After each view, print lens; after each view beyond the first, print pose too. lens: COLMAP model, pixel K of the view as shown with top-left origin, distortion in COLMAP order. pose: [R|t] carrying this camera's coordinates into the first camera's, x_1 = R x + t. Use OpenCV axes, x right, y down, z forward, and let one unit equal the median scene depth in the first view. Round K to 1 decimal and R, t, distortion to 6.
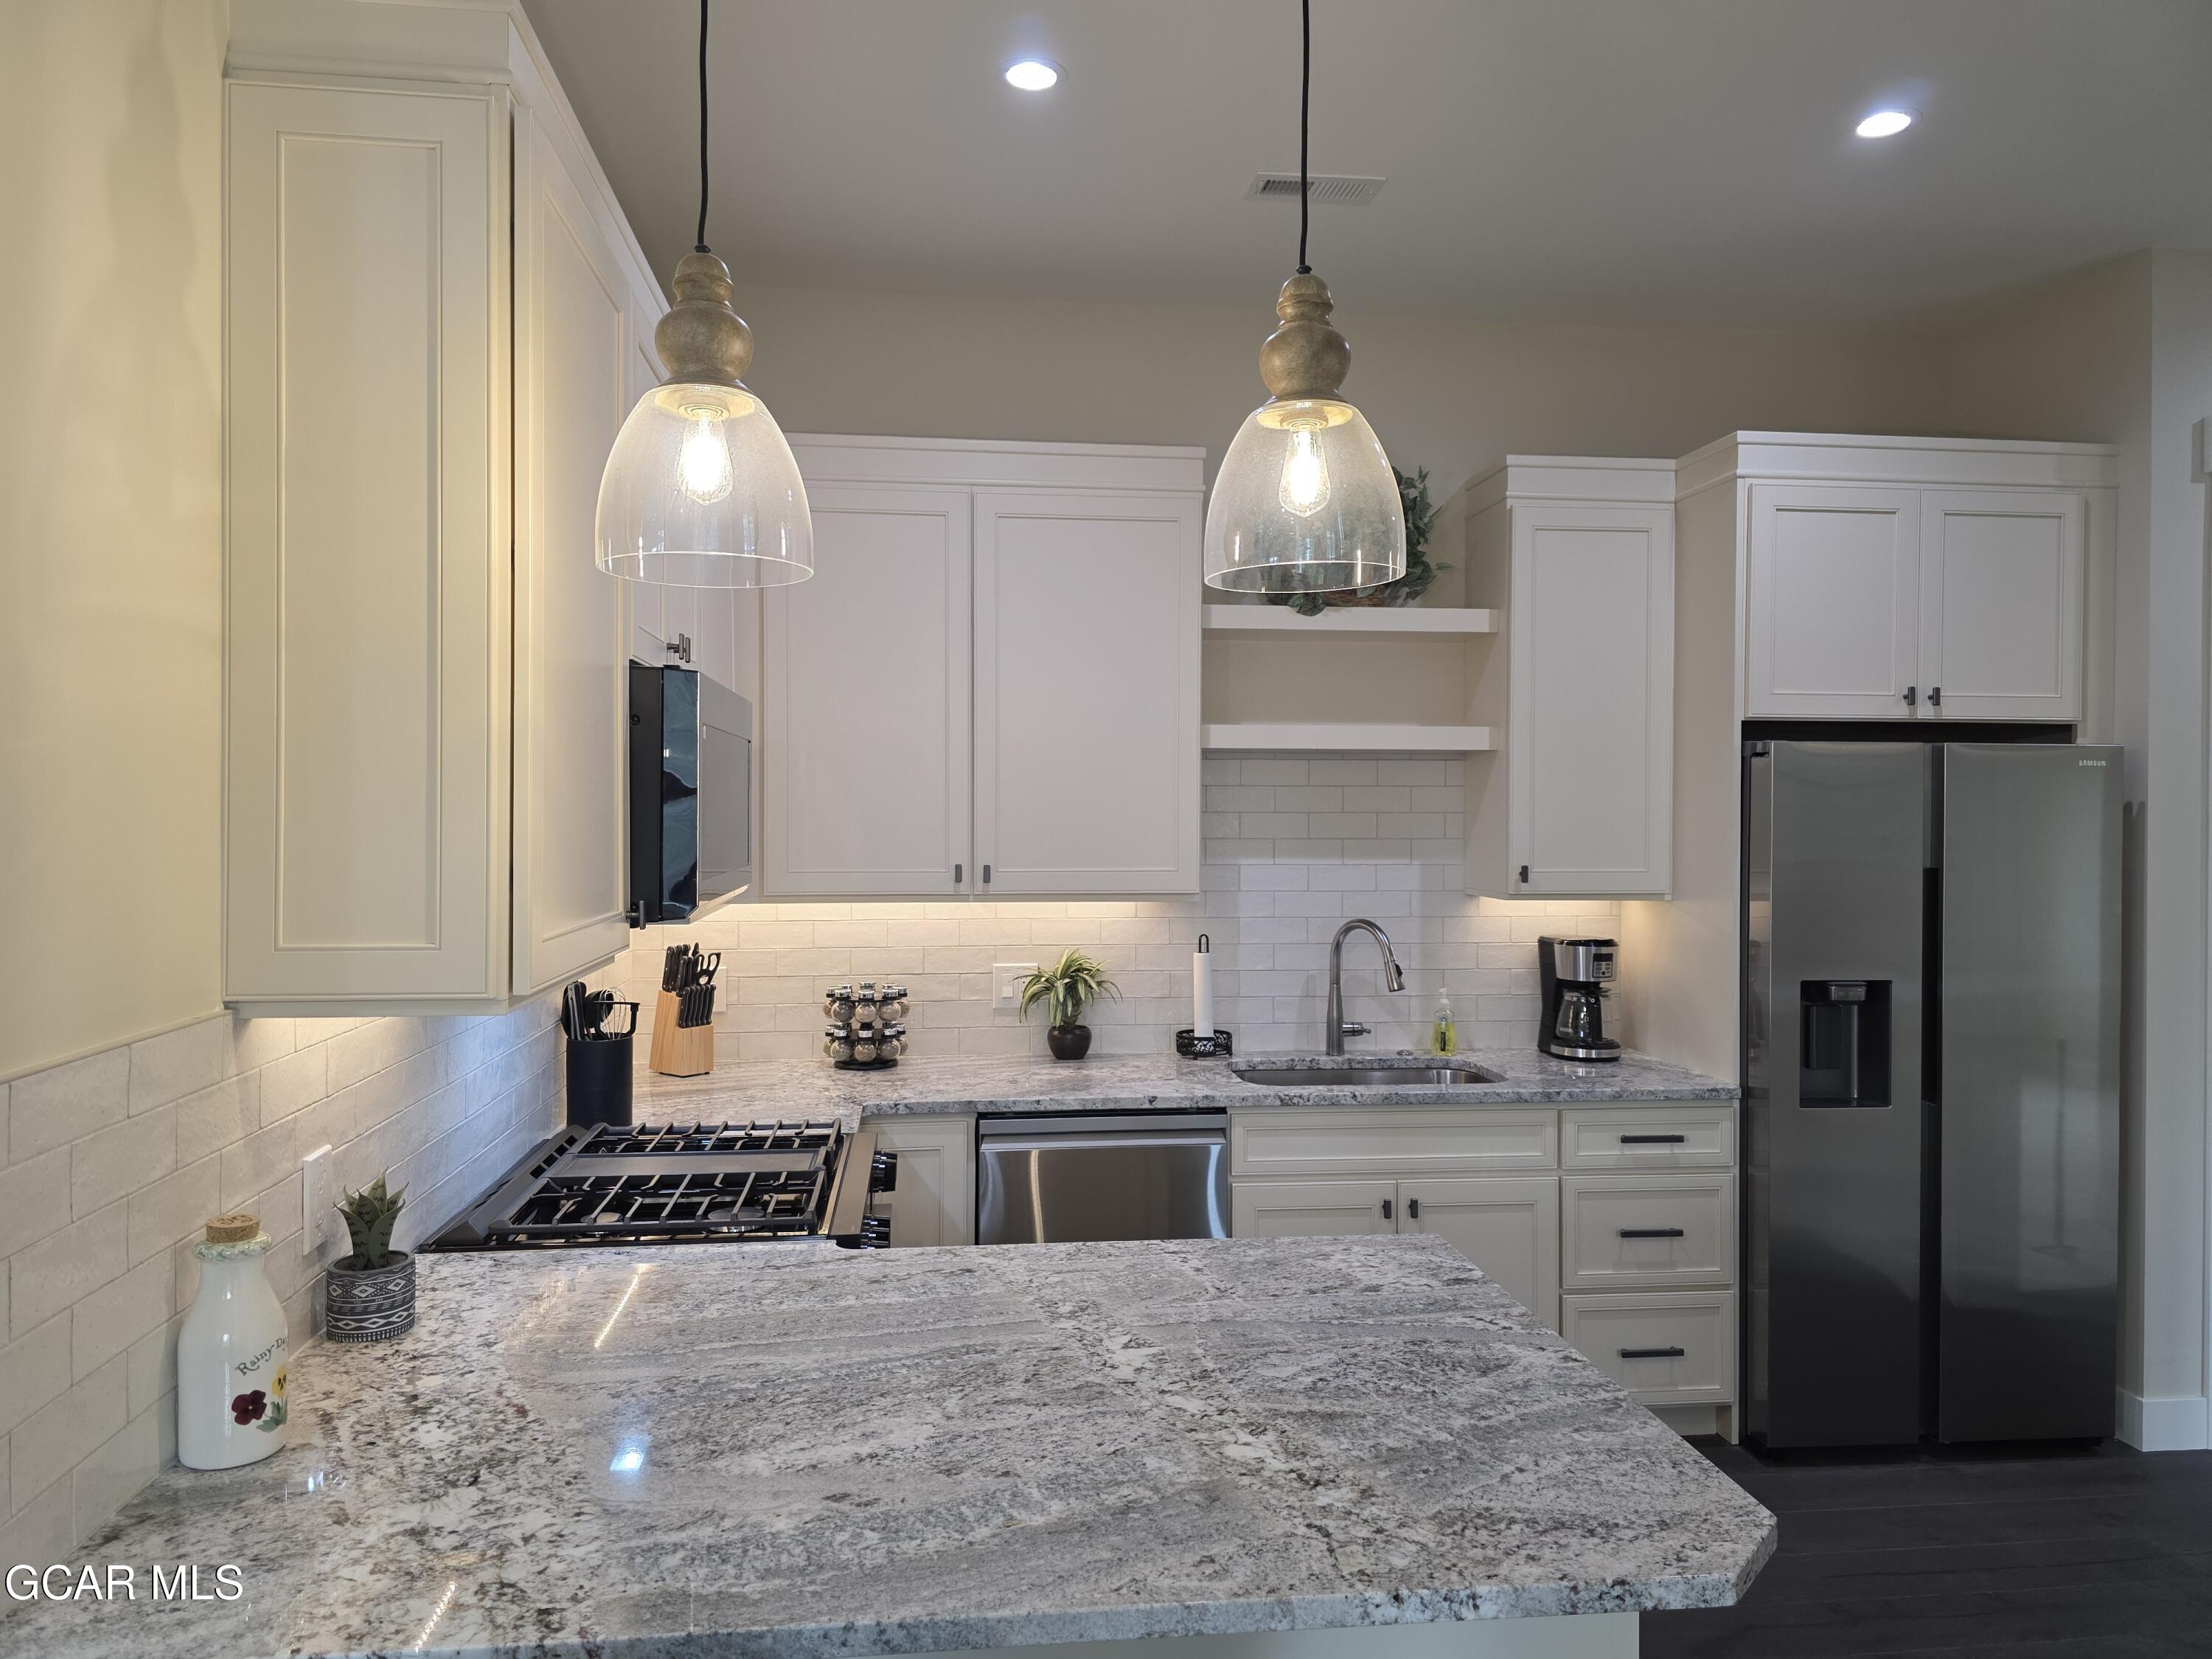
lens RADIAL K [[1495.9, 0, 1092.4], [0, 1495.9, 811.8], [0, 0, 1]] dist [0.073025, -0.072898]
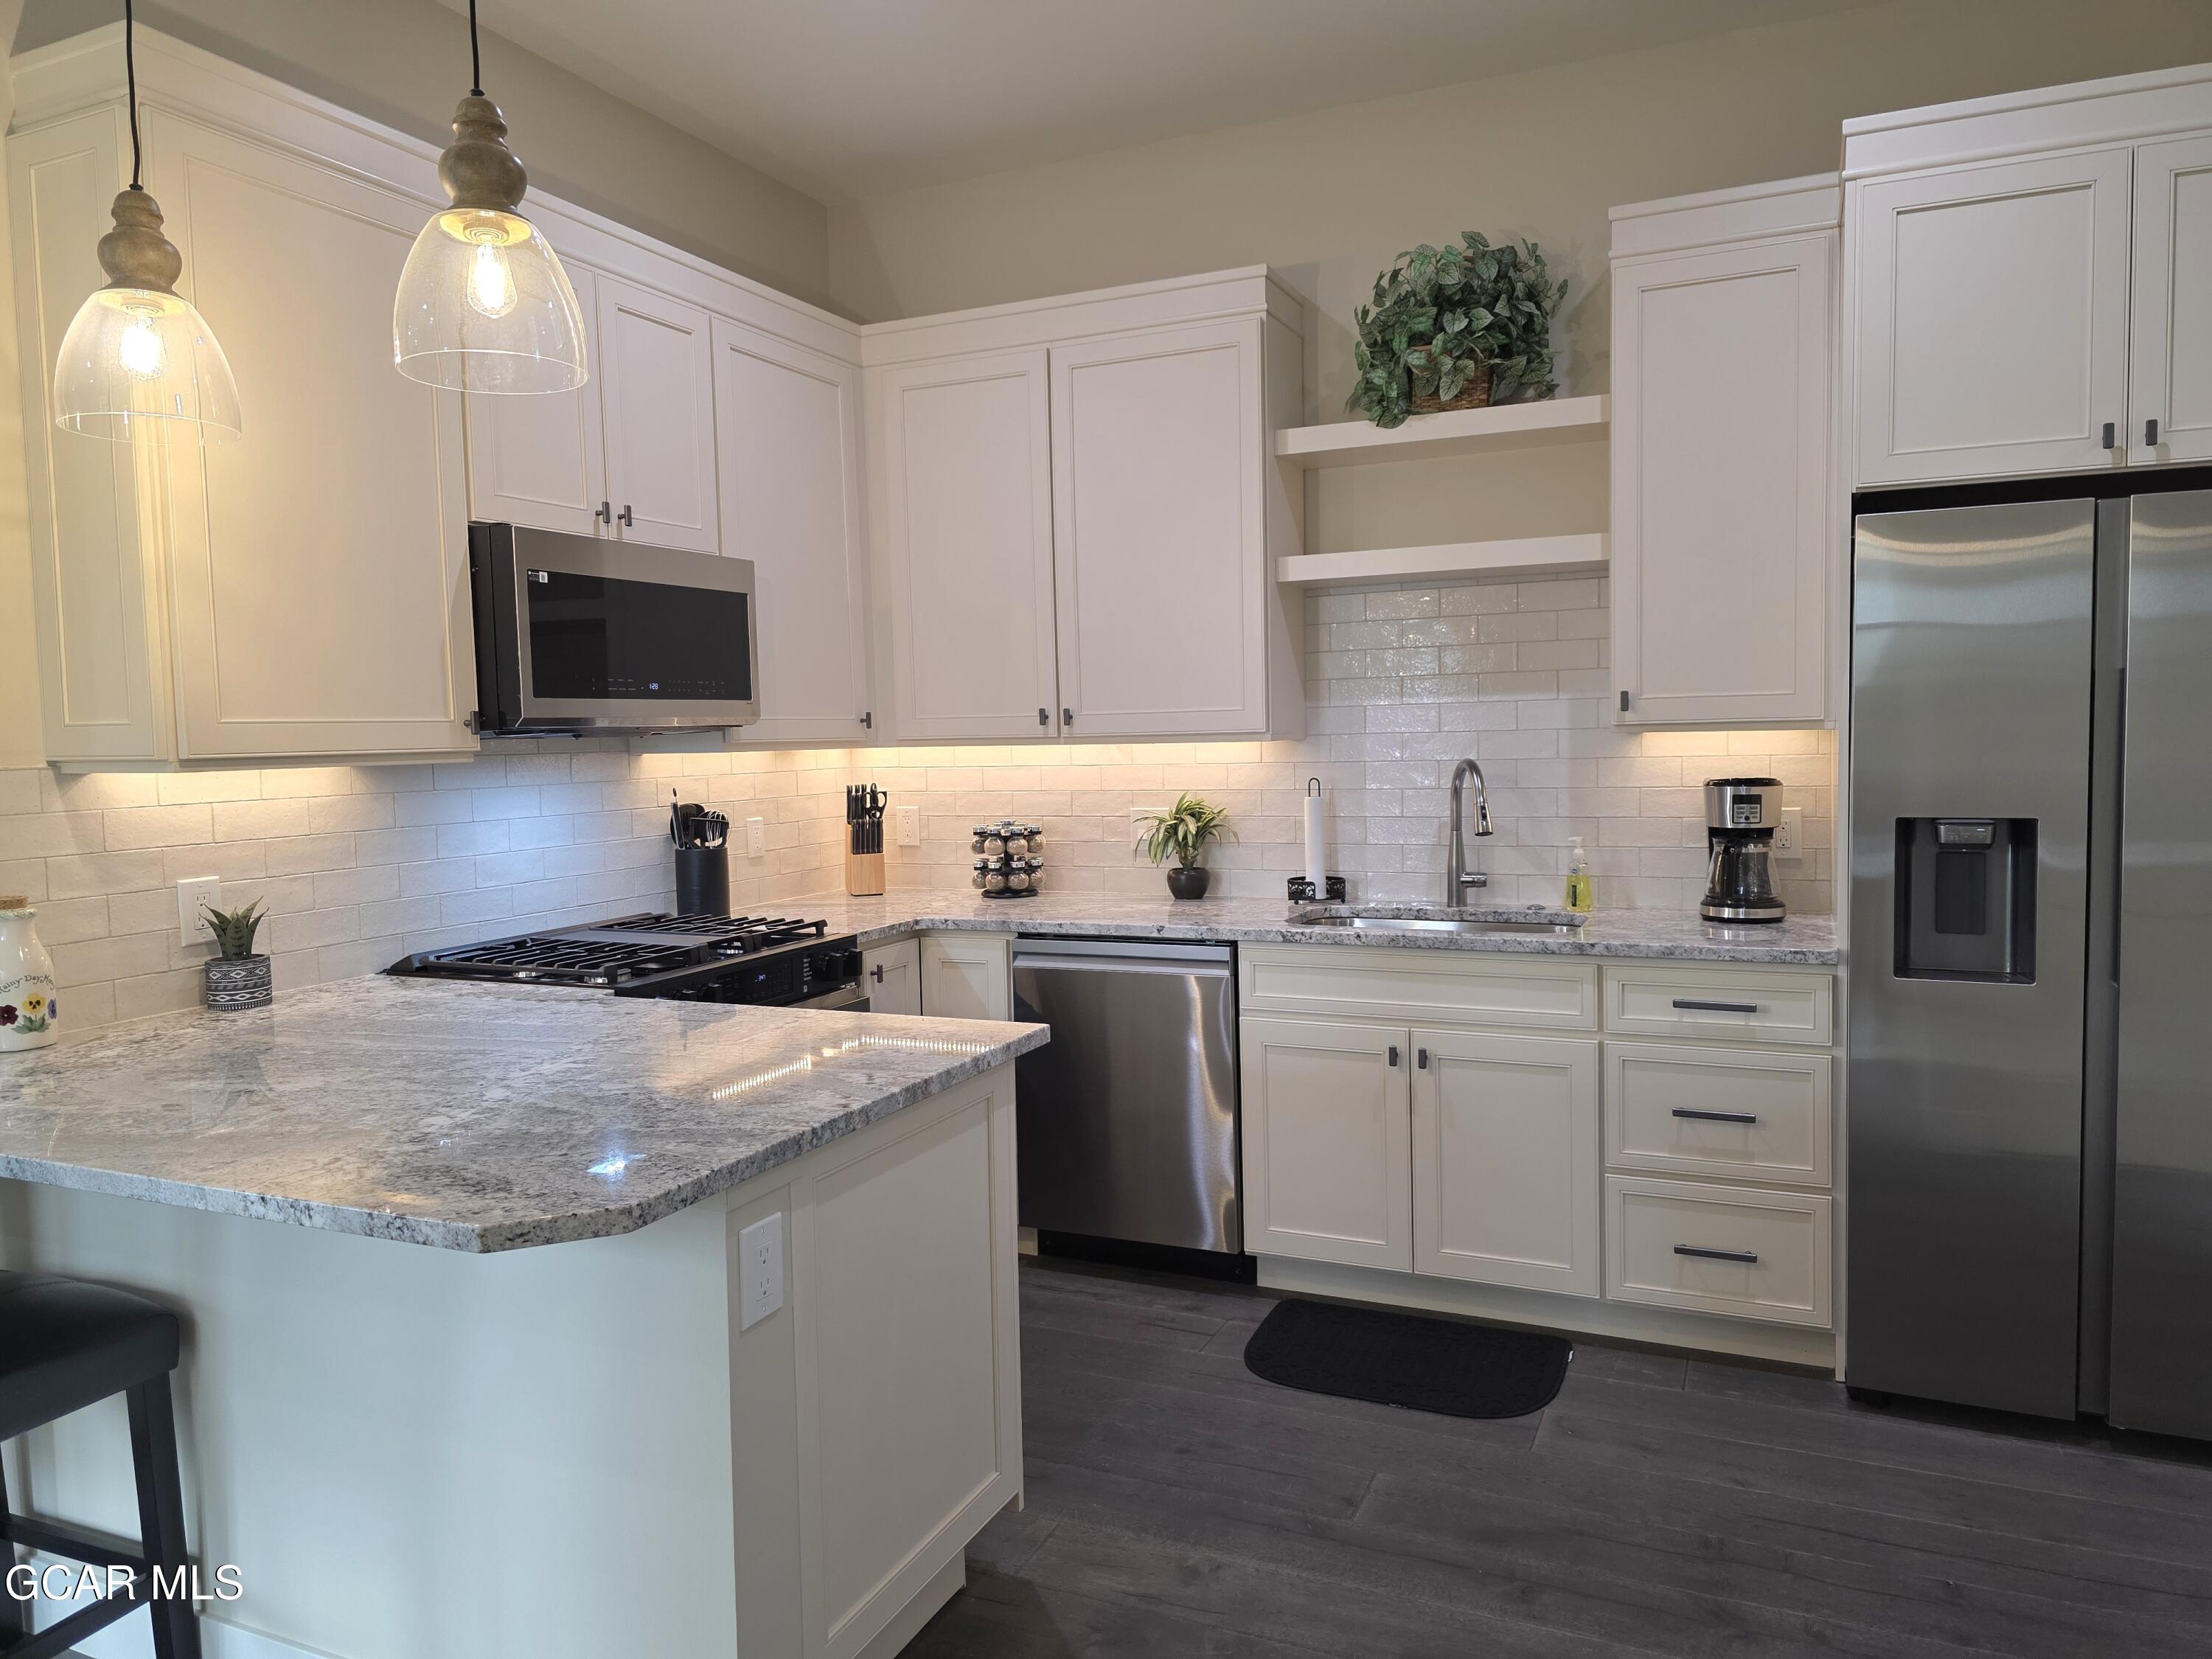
lens RADIAL K [[1491.2, 0, 1116.0], [0, 1491.2, 818.8], [0, 0, 1]] dist [0.073068, -0.068570]
pose [[0.858318, 0.008274, -0.513052, 0.502870], [0.024417, 0.998079, 0.056945, 0.055085], [0.512537, -0.061404, 0.856467, 0.112409]]
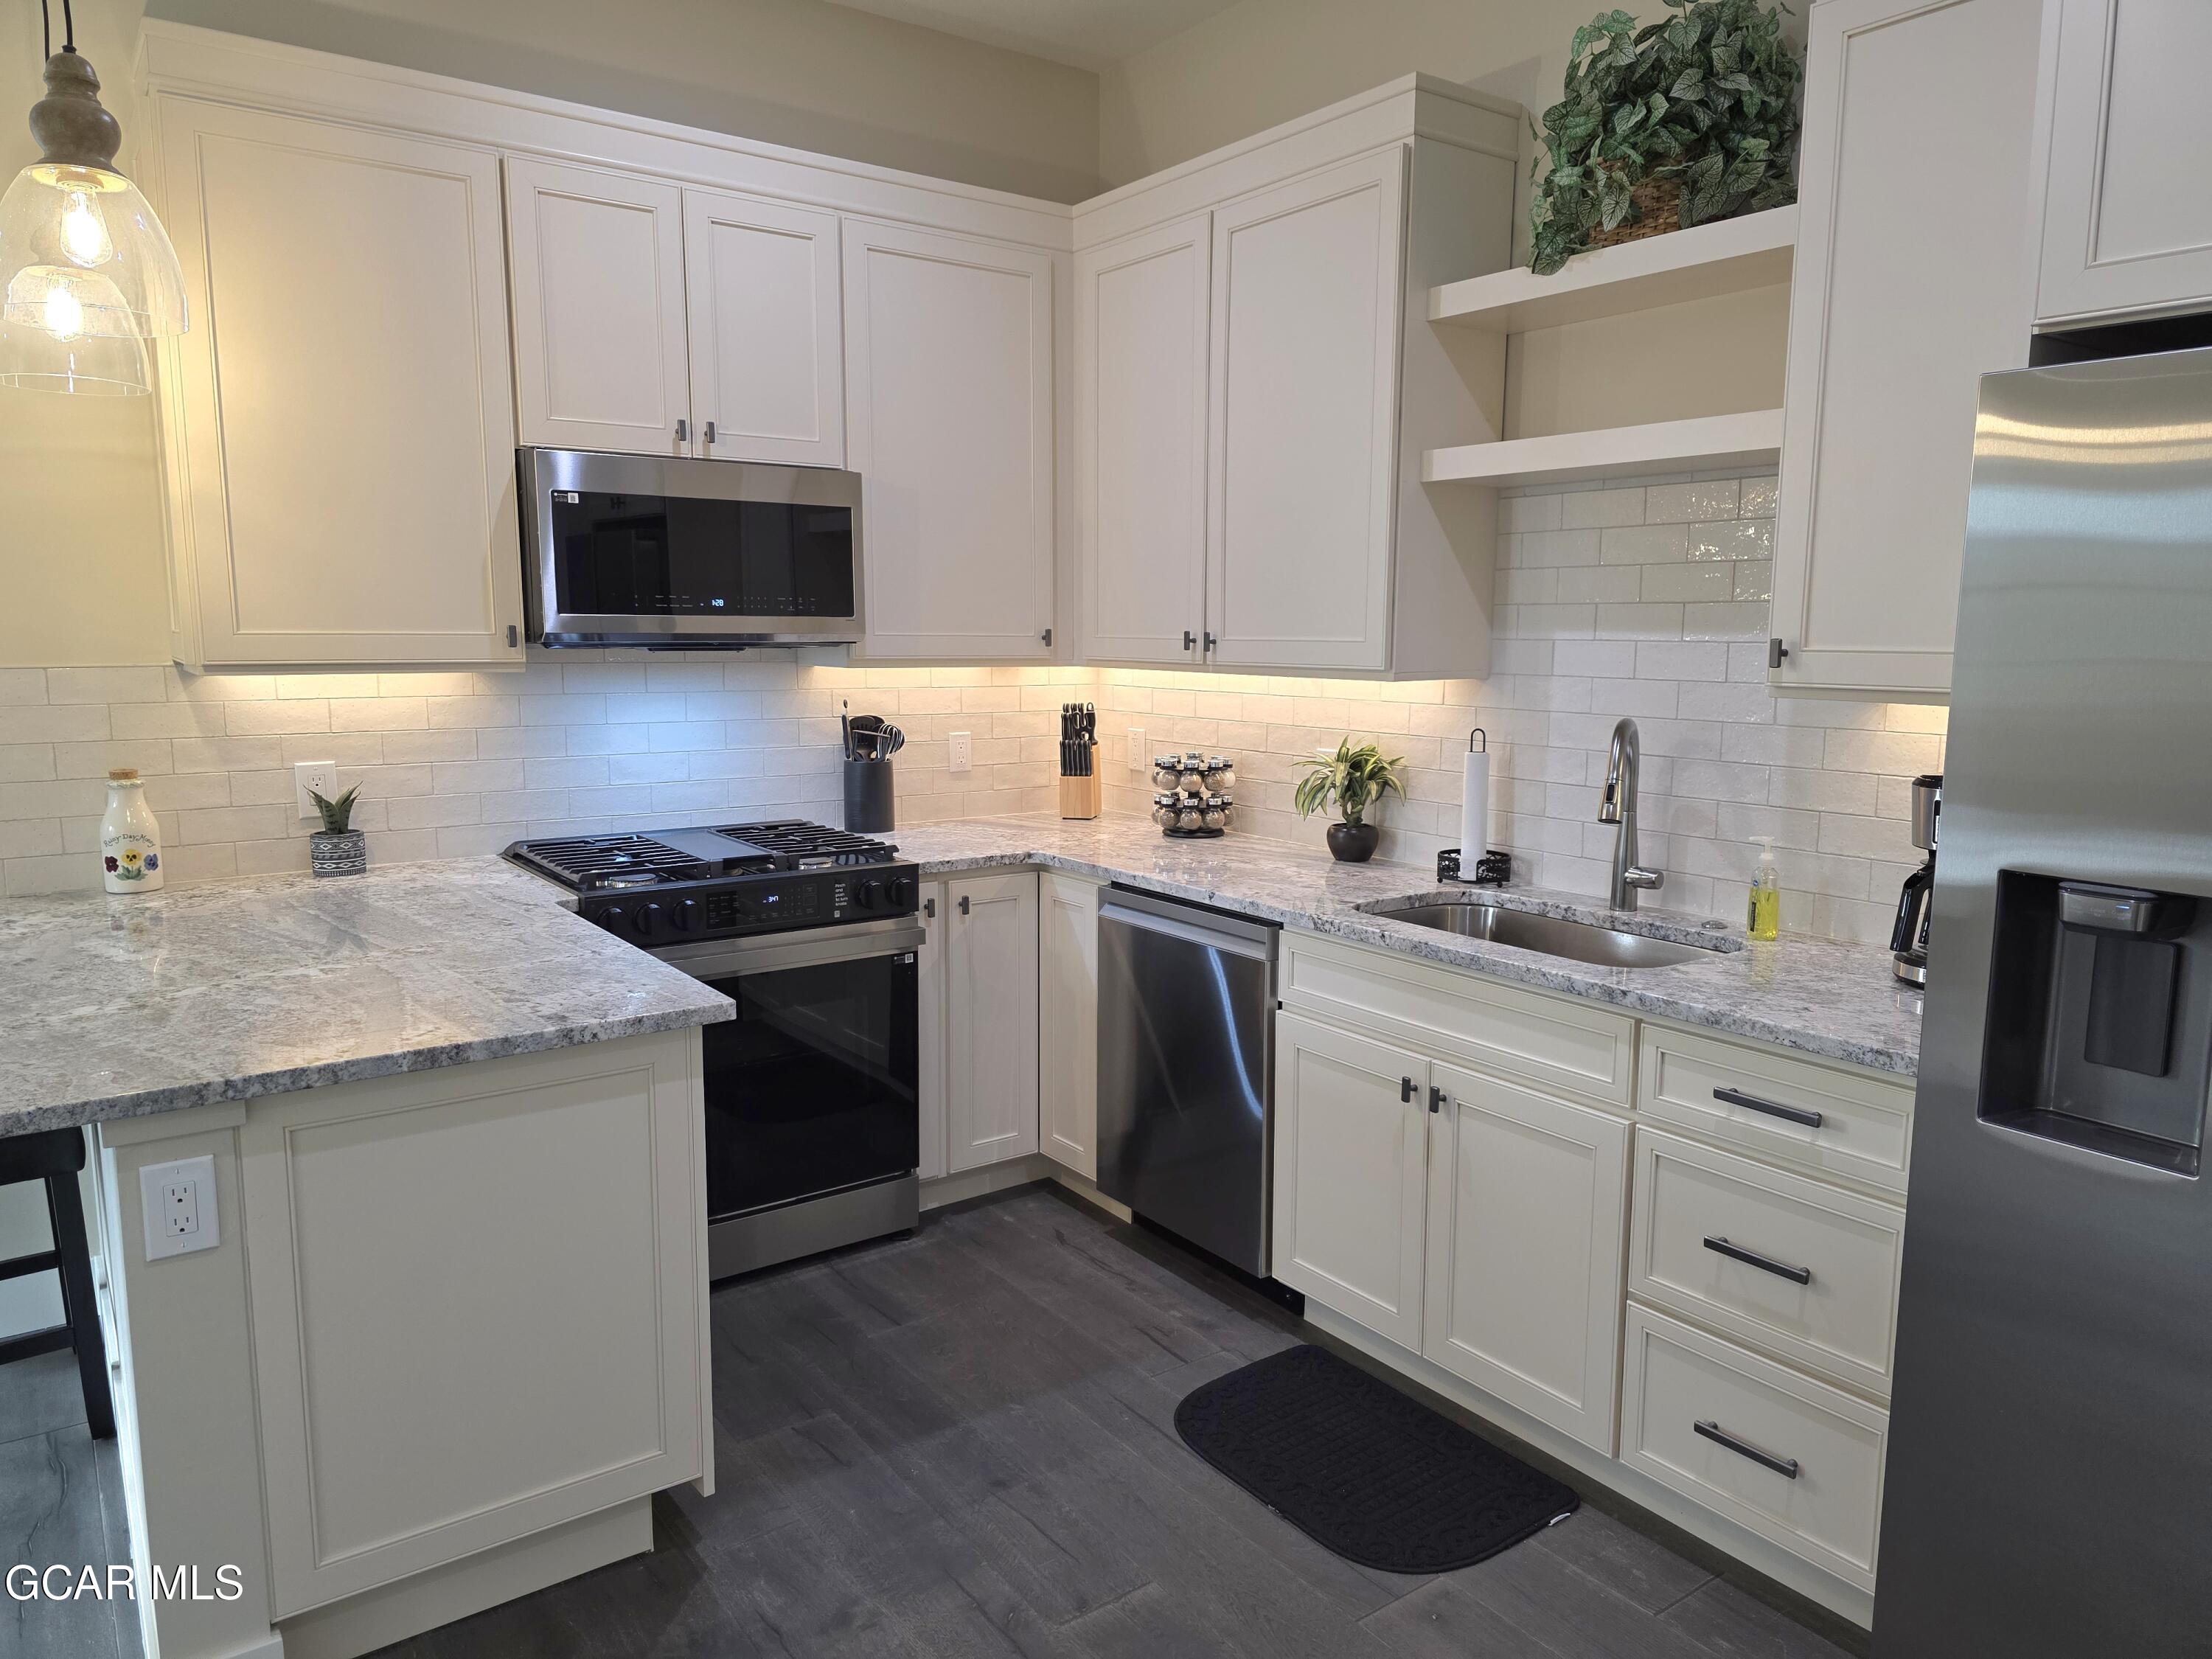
lens RADIAL K [[1483.3, 0, 1106.0], [0, 1483.3, 829.5], [0, 0, 1]] dist [0.069390, -0.072283]
pose [[0.487718, 0.120796, -0.864604, 0.717159], [-0.006678, 0.990868, 0.134670, 0.033741], [0.872976, -0.059907, 0.484071, 0.492948]]
